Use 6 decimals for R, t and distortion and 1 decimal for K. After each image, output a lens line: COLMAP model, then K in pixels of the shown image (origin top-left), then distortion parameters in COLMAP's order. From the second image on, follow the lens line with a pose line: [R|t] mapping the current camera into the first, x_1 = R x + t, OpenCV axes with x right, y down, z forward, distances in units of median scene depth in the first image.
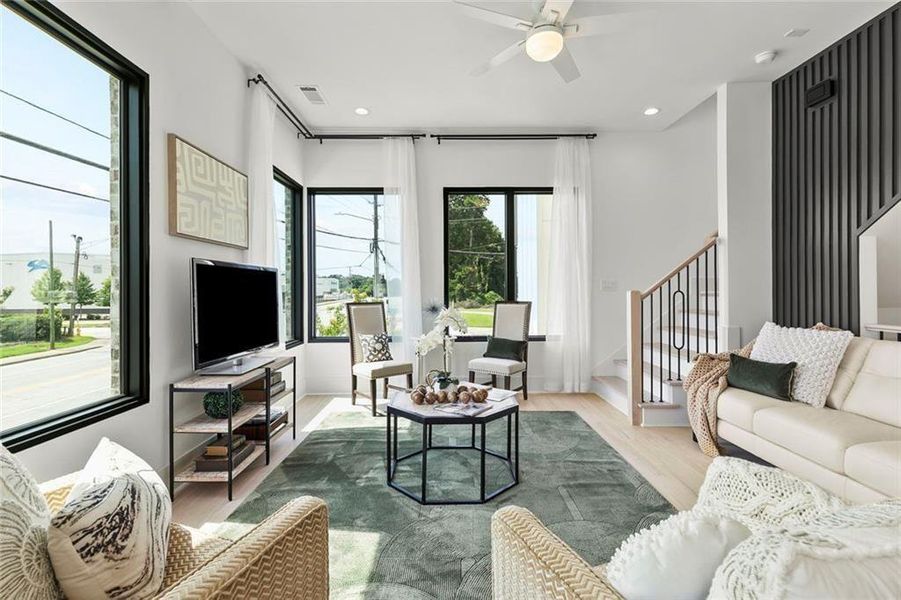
lens RADIAL K [[408.7, 0, 448.3], [0, 408.7, 289.7], [0, 0, 1]] dist [0.022116, -0.000001]
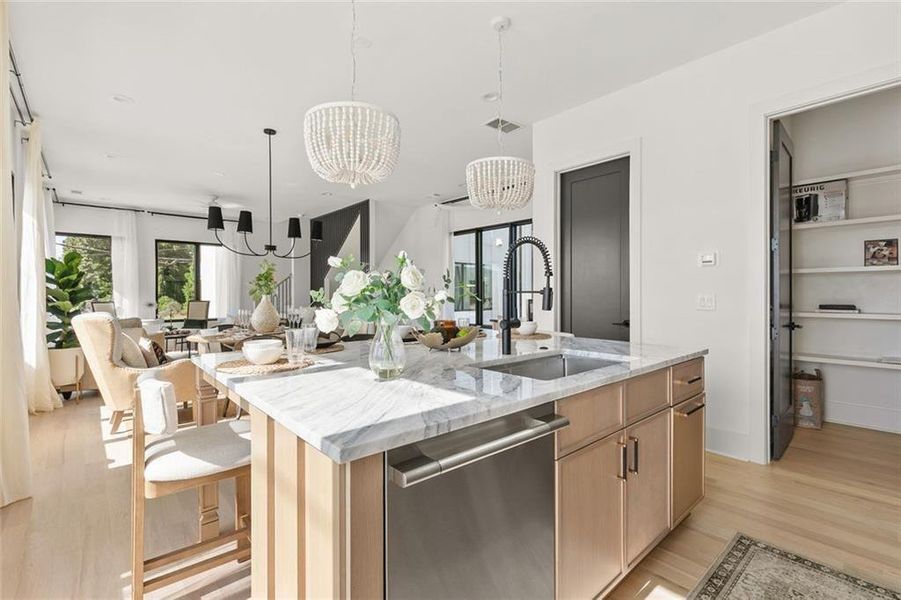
lens RADIAL K [[415.2, 0, 450.5], [0, 415.2, 300.0], [0, 0, 1]] dist [-0.002045, -0.000113]
pose [[0.758416, -0.005361, 0.651749, -0.226746], [-0.002823, 0.999930, 0.011509, -0.002136], [-0.651765, -0.010568, 0.758347, -1.314194]]
